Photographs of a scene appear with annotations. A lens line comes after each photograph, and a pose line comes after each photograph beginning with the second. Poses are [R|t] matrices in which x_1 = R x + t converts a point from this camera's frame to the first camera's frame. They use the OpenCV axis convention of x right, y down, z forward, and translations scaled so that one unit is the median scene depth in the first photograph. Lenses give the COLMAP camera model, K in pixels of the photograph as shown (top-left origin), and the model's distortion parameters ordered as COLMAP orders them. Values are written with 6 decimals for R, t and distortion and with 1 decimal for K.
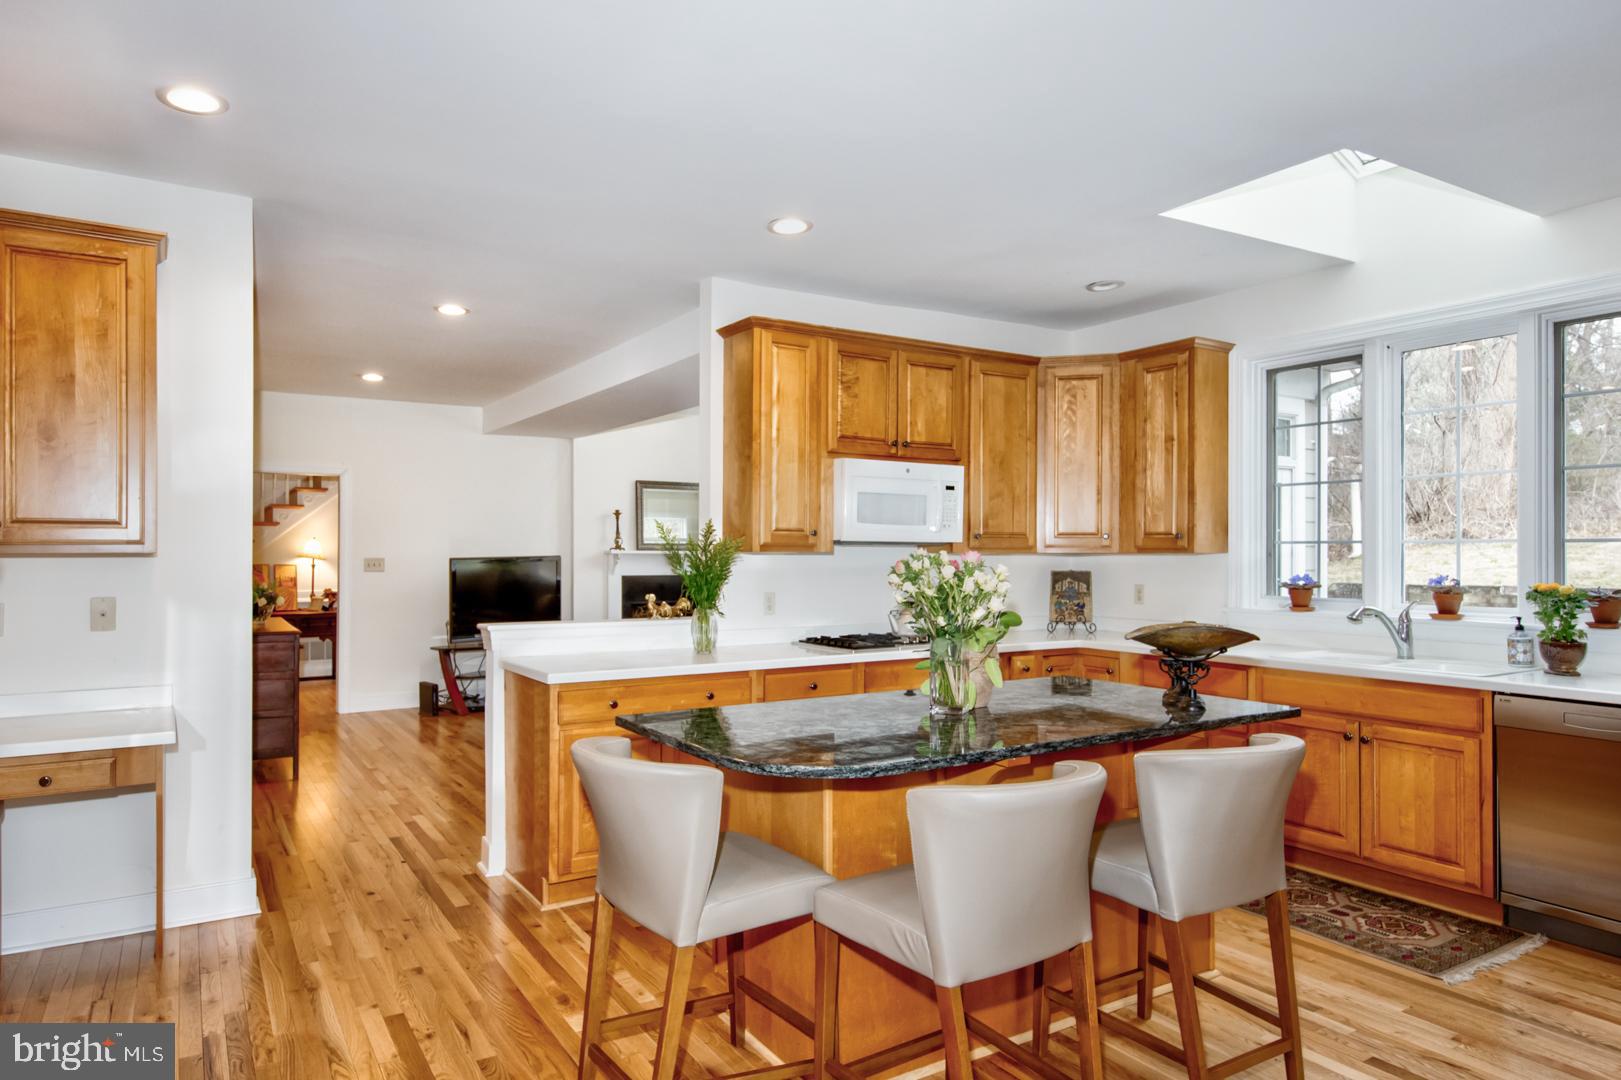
lens RADIAL K [[998.4, 0, 806.2], [0, 998.4, 543.6], [0, 0, 1]] dist [-0.020471, 0.000915]
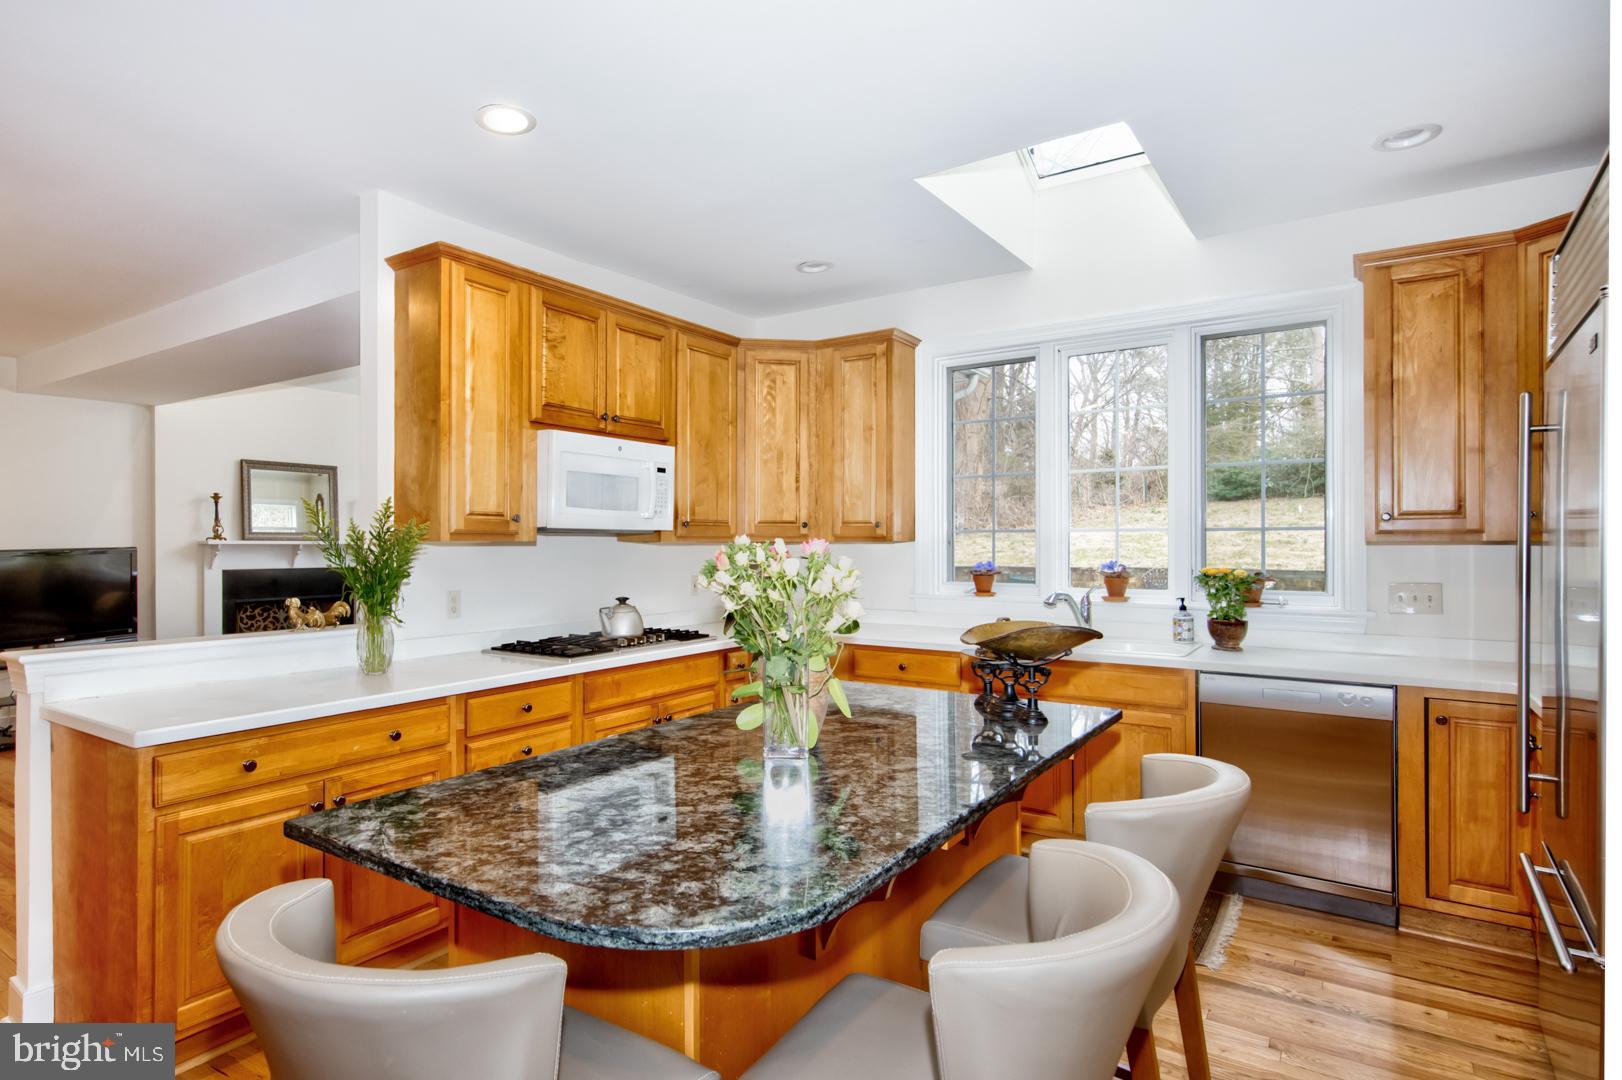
lens RADIAL K [[881.7, 0, 775.4], [0, 881.7, 539.6], [0, 0, 1]] dist [0.002213, 0.000785]
pose [[0.924161, -0.002089, 0.381997, -0.070824], [-0.000262, 0.999981, 0.006104, 0.002302], [-0.382002, -0.005741, 0.924144, 0.237557]]
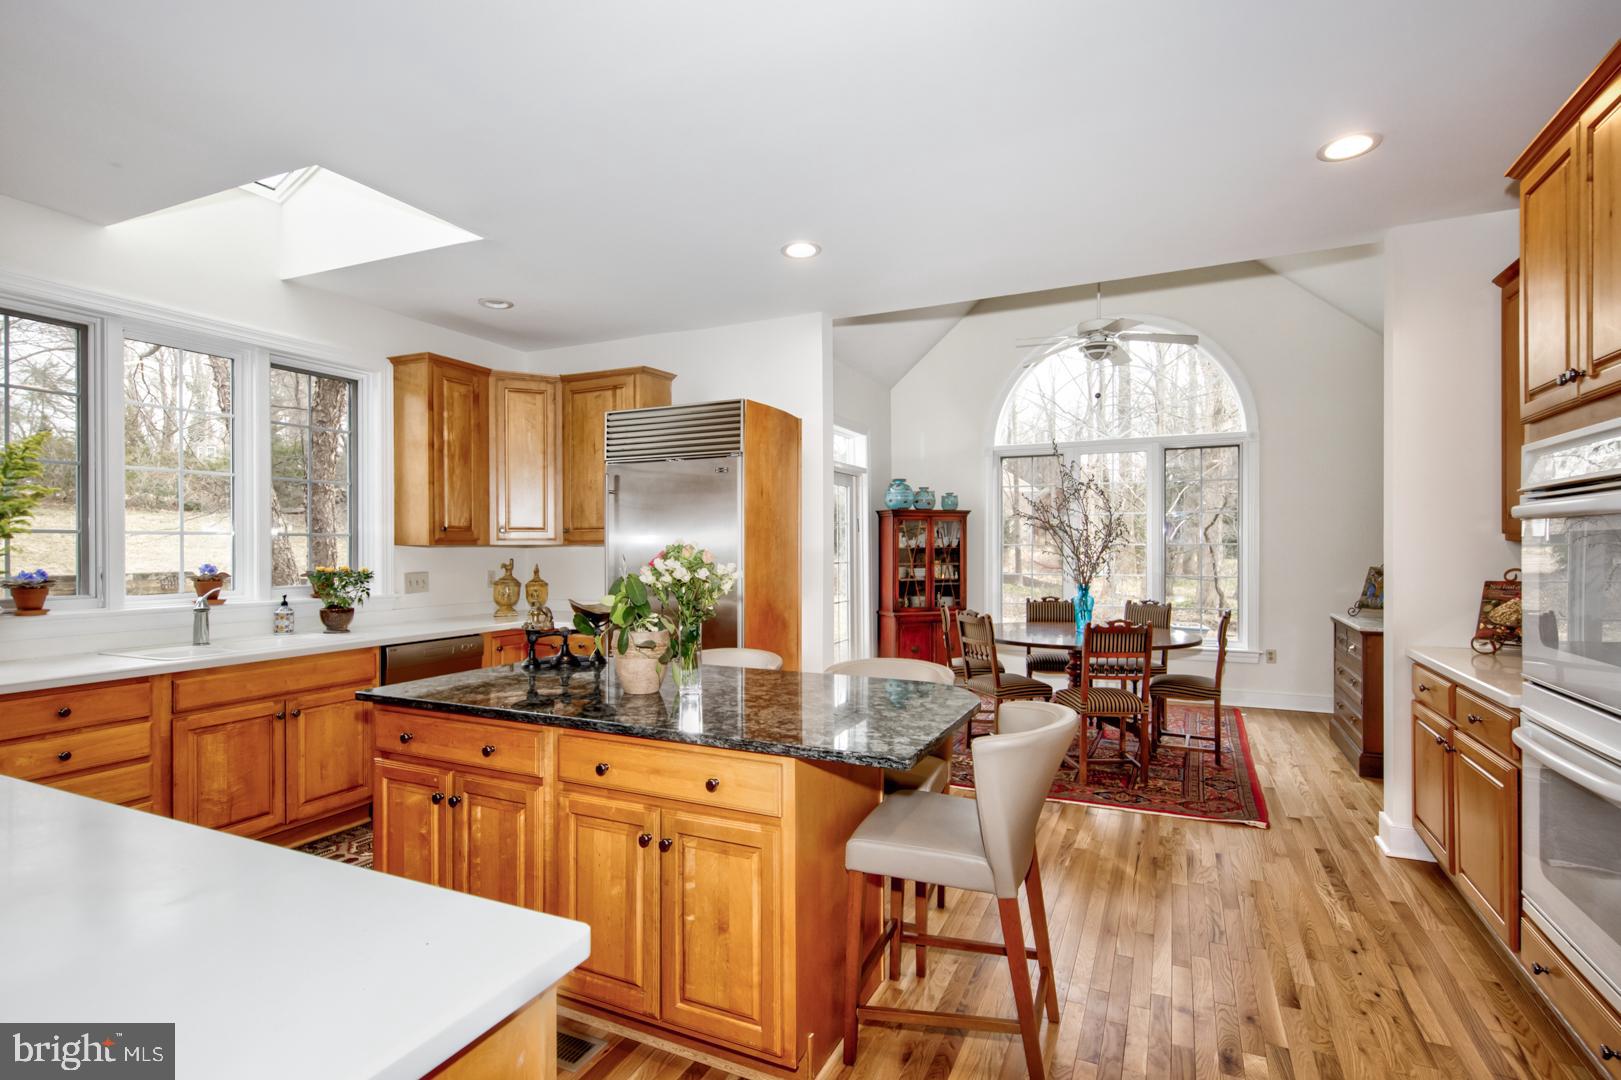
lens RADIAL K [[758.7, 0, 811.0], [0, 758.7, 544.5], [0, 0, 1]] dist [0.003782, 0.000344]
pose [[-0.529094, -0.001328, 0.848562, -0.406987], [-0.007435, 0.999968, -0.003071, 0.007764], [-0.848531, -0.007934, -0.529086, 0.858599]]
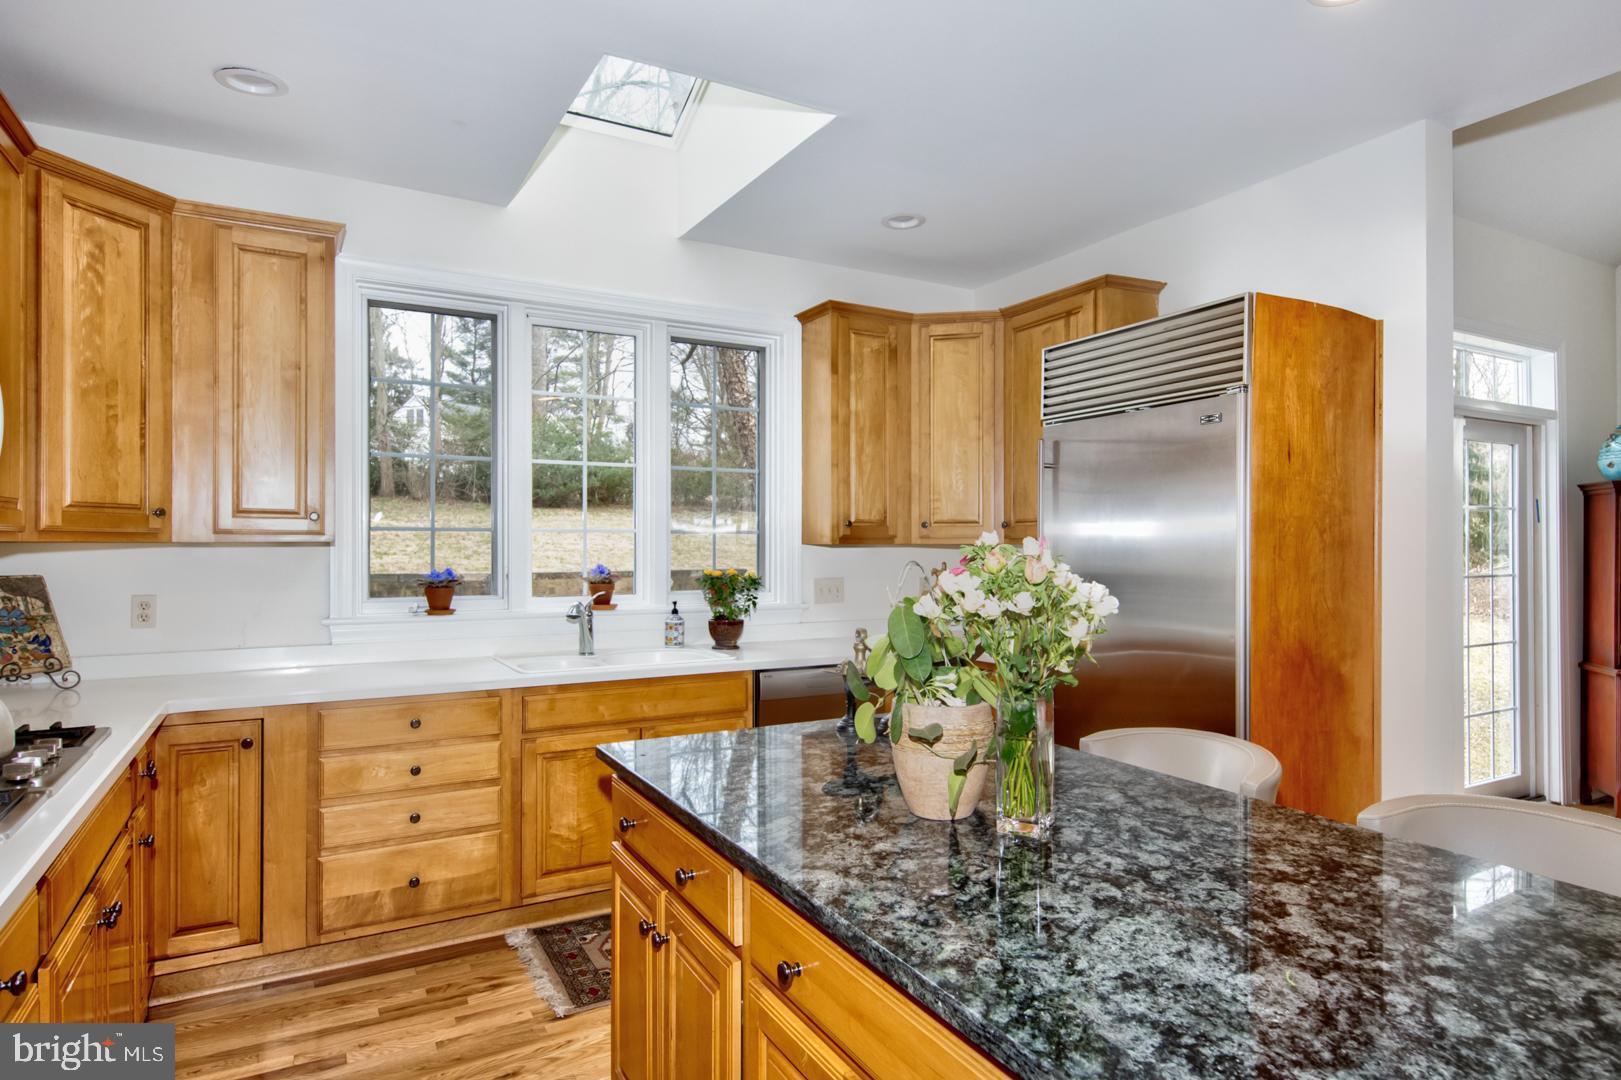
lens RADIAL K [[911.3, 0, 846.8], [0, 911.3, 546.5], [0, 0, 1]] dist [0.004936, 0.000432]
pose [[0.052858, -0.004523, 0.998592, -0.239708], [-0.009661, 0.999941, 0.005040, 0.006559], [-0.998555, -0.009914, 0.052811, 0.691196]]
